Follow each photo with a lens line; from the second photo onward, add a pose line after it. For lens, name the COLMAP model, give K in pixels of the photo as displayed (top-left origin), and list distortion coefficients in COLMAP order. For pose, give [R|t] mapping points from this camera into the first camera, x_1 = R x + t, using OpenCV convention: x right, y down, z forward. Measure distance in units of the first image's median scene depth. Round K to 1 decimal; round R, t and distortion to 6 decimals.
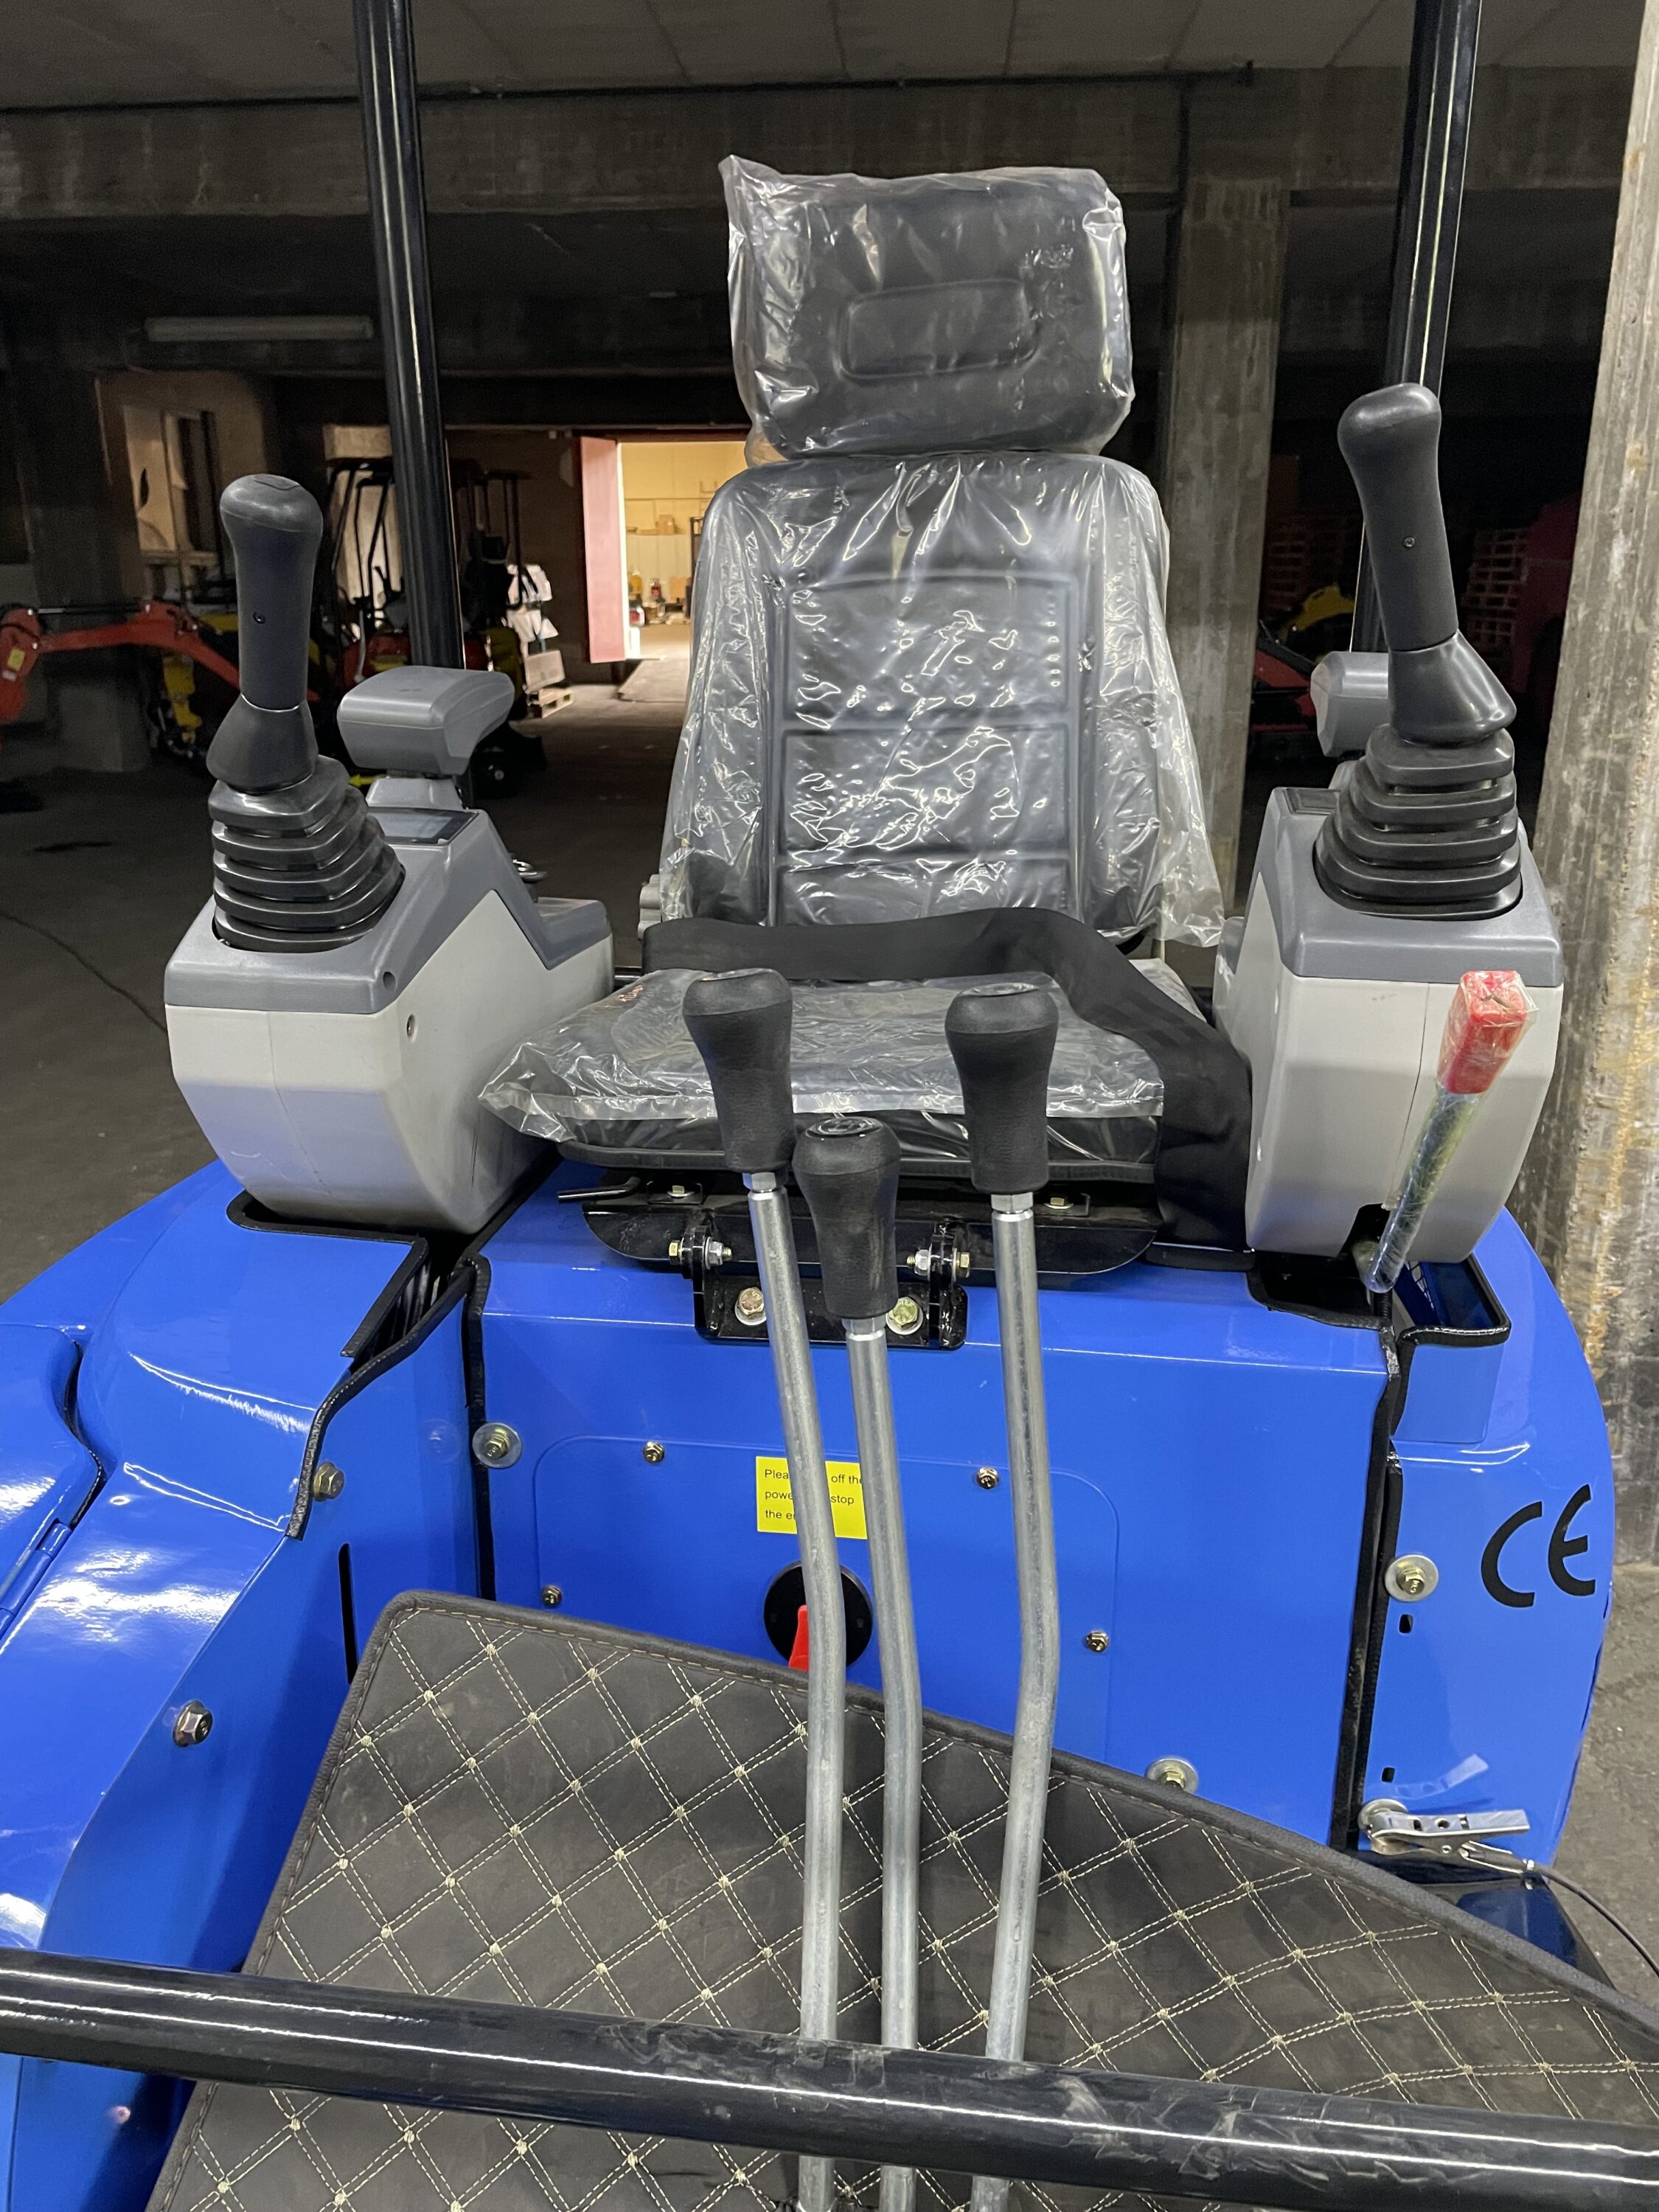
lens RADIAL K [[1647.2, 0, 829.5], [0, 1647.2, 1106.0], [0, 0, 1]] dist [0.060353, -0.087076]
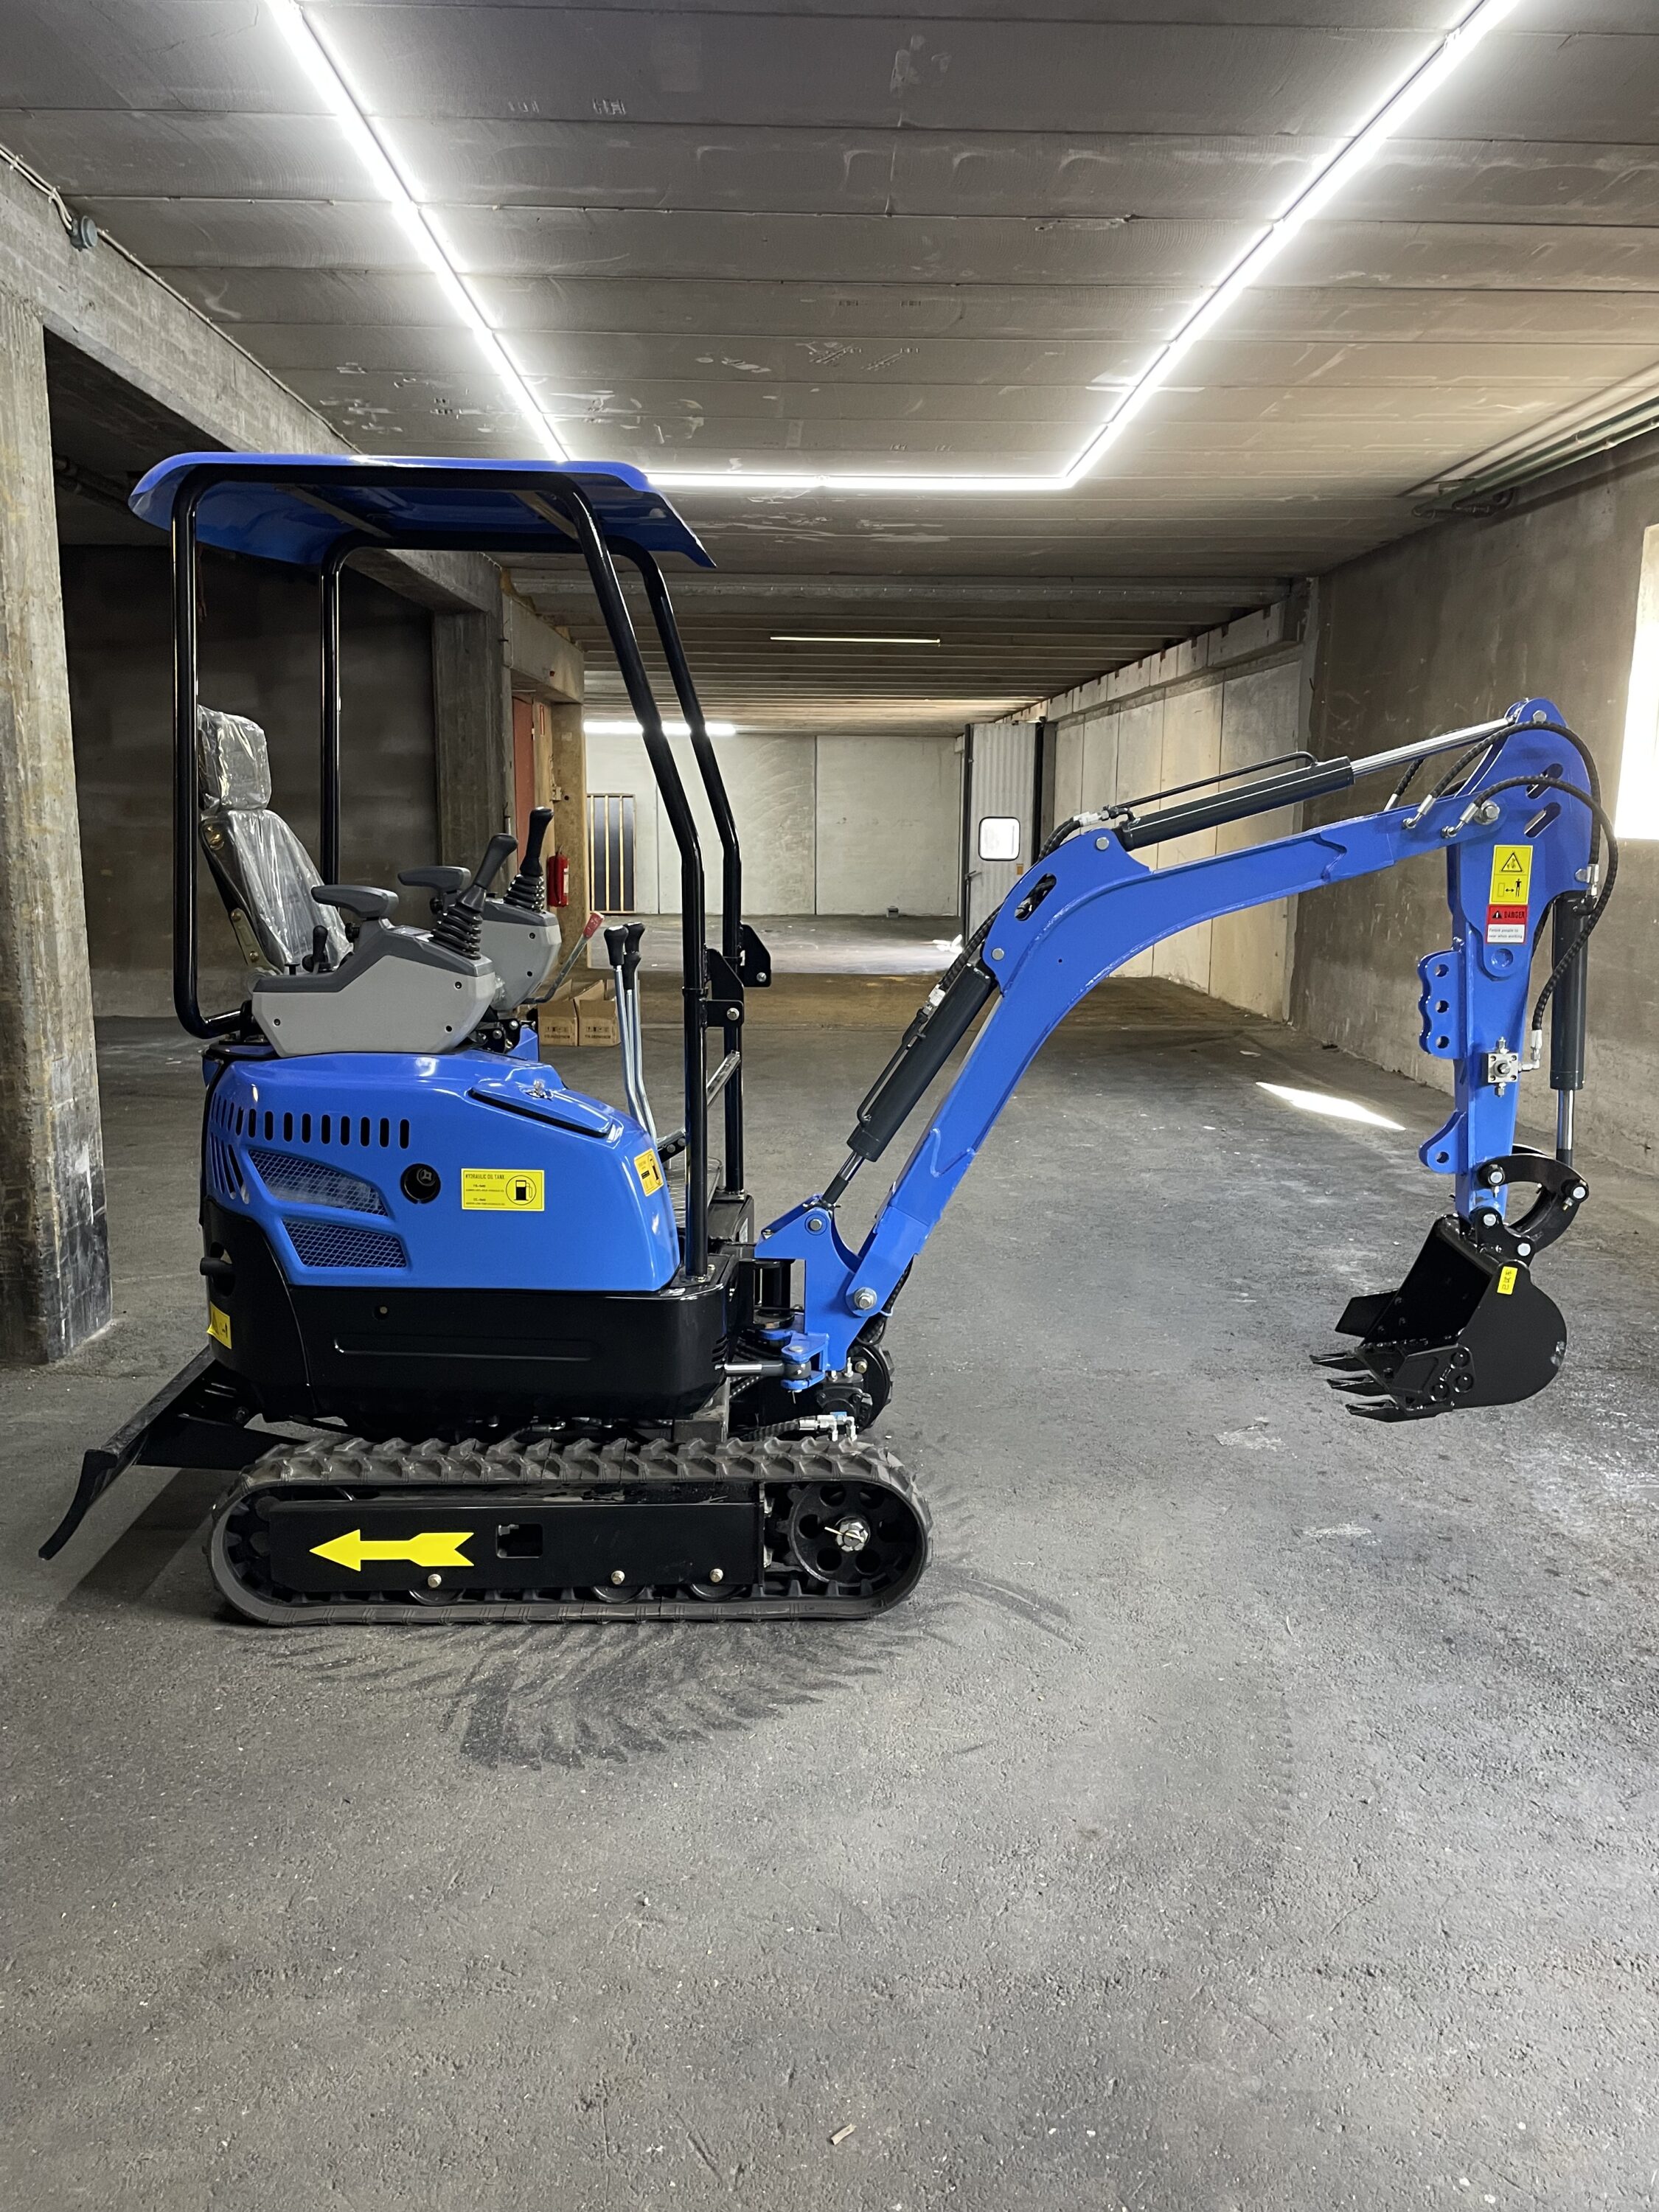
lens RADIAL K [[1647.2, 0, 829.5], [0, 1647.2, 1106.0], [0, 0, 1]] dist [0.060353, -0.087076]
pose [[-0.108468, -0.163948, 0.980488, -1.484164], [0.296462, 0.936092, 0.189321, -0.087241], [-0.948865, 0.311212, -0.052932, 0.212333]]
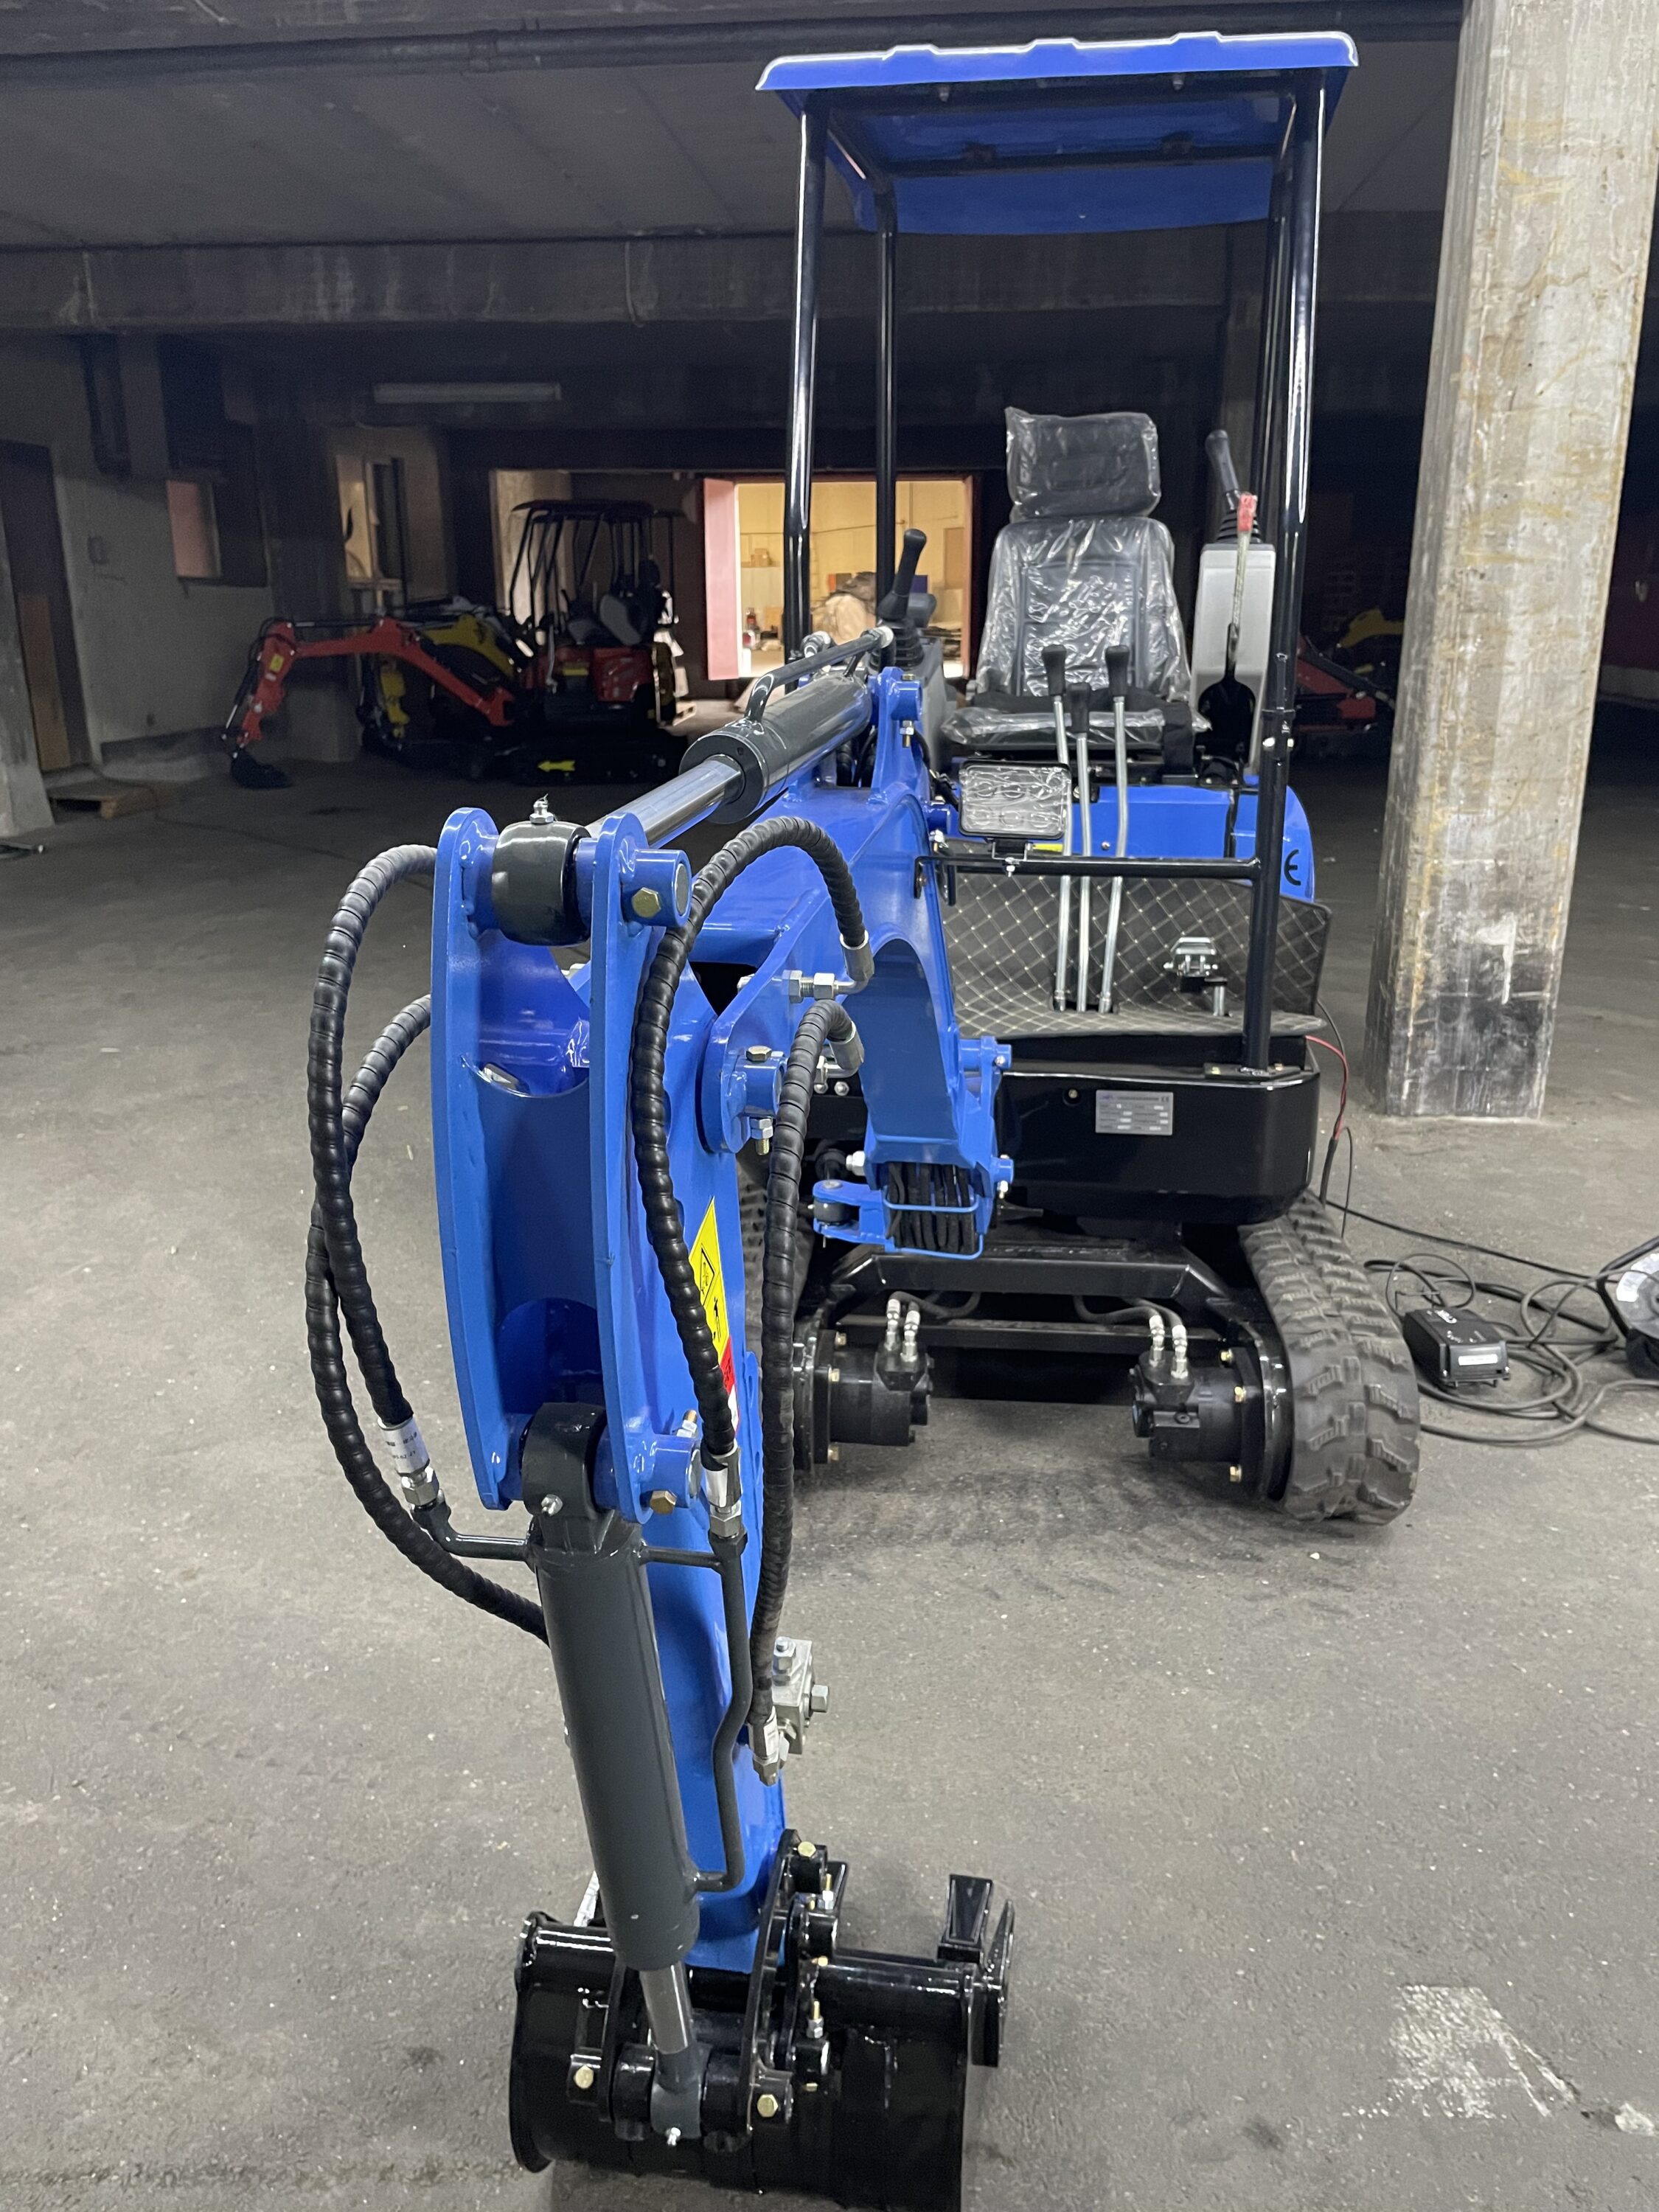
lens RADIAL K [[1690.6, 0, 845.2], [0, 1690.6, 1112.1], [0, 0, 1]] dist [0.068876, -0.098502]
pose [[0.999555, 0.010263, -0.028001, -0.124348], [-0.010912, 0.999673, -0.023112, 0.332962], [0.027755, 0.023408, 0.999341, -0.911080]]
